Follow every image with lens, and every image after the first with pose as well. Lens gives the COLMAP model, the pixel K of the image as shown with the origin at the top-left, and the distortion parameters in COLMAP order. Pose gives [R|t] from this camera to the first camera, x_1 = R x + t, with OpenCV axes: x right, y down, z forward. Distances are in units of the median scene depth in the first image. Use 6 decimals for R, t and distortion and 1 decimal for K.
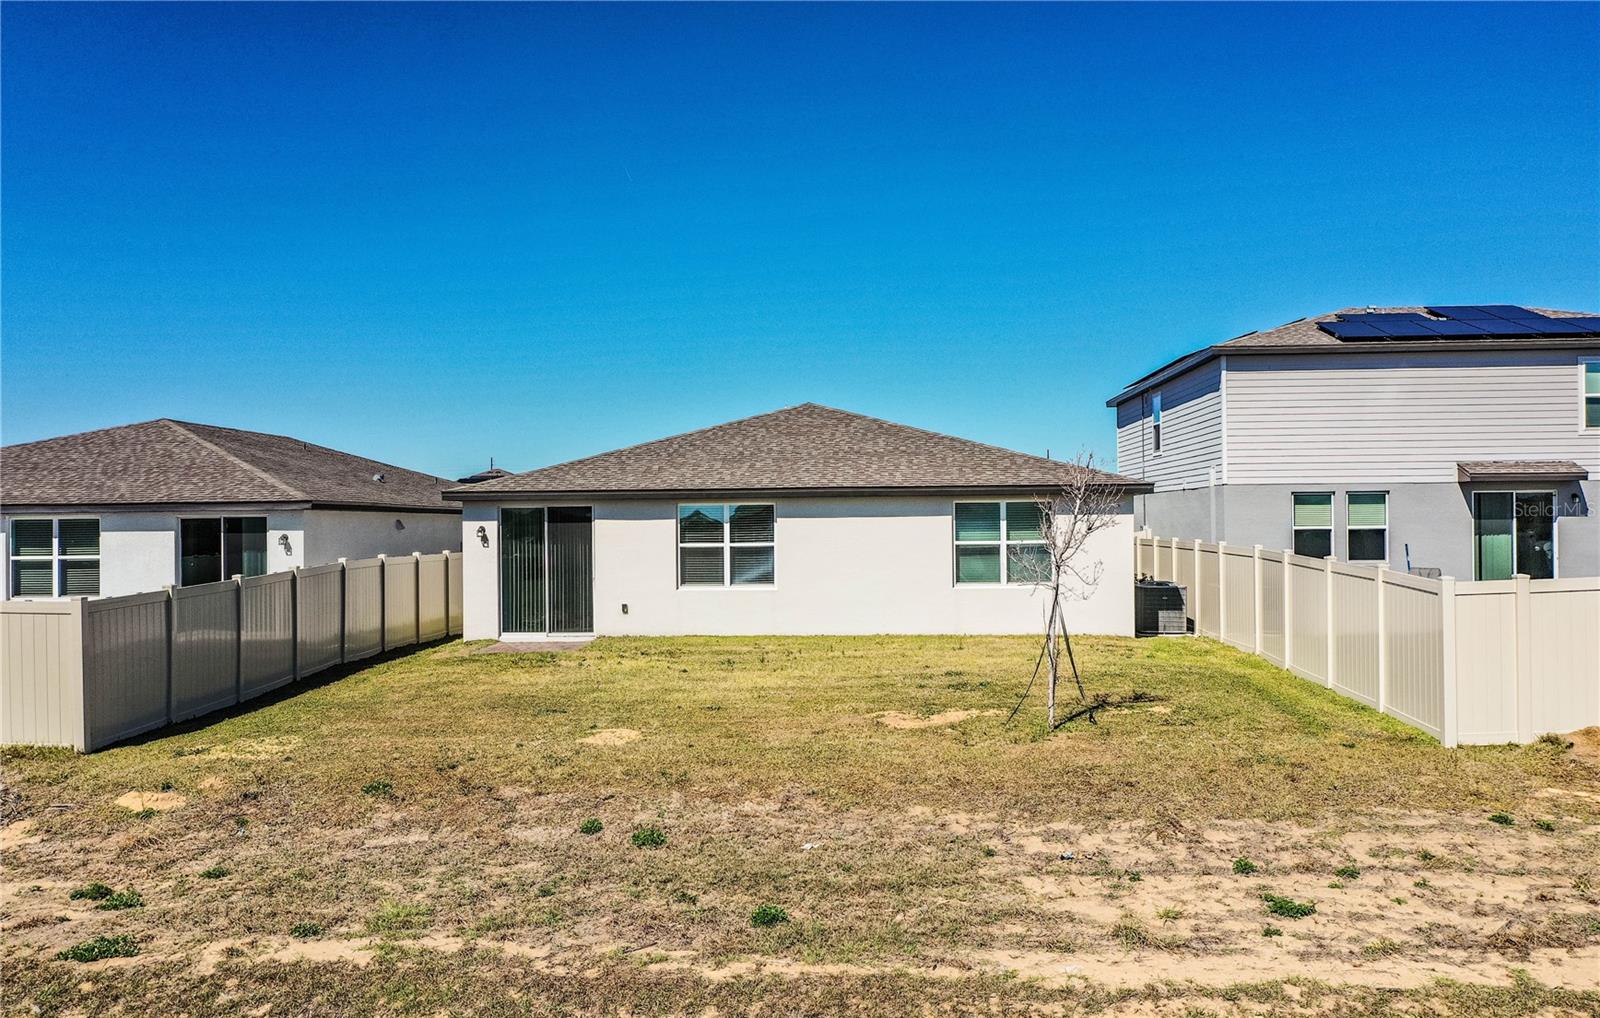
lens RADIAL K [[1270.6, 0, 801.2], [0, 1270.6, 512.9], [0, 0, 1]] dist [-0.005192, 0.005215]
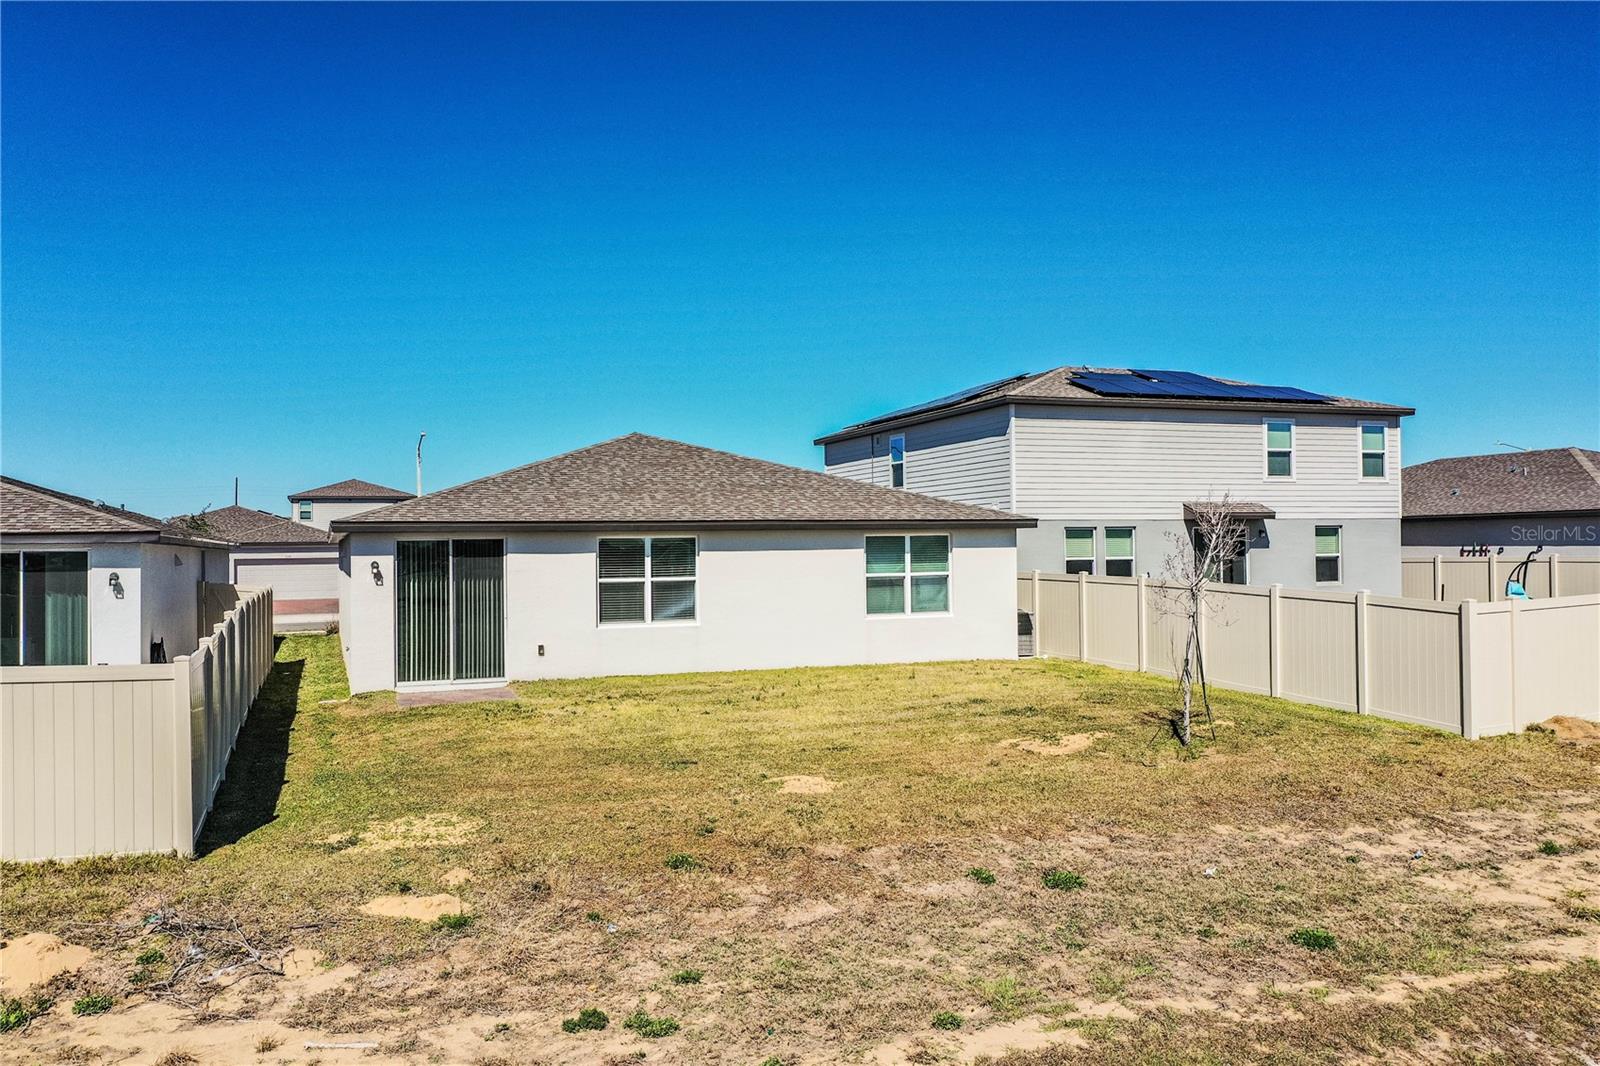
lens RADIAL K [[1247.7, 0, 797.7], [0, 1247.7, 530.6], [0, 0, 1]] dist [-0.002729, 0.011102]
pose [[0.915190, 0.004475, 0.402999, -0.332515], [0.000187, 0.999934, -0.011527, -0.000768], [-0.403023, 0.010625, 0.915128, 0.097272]]
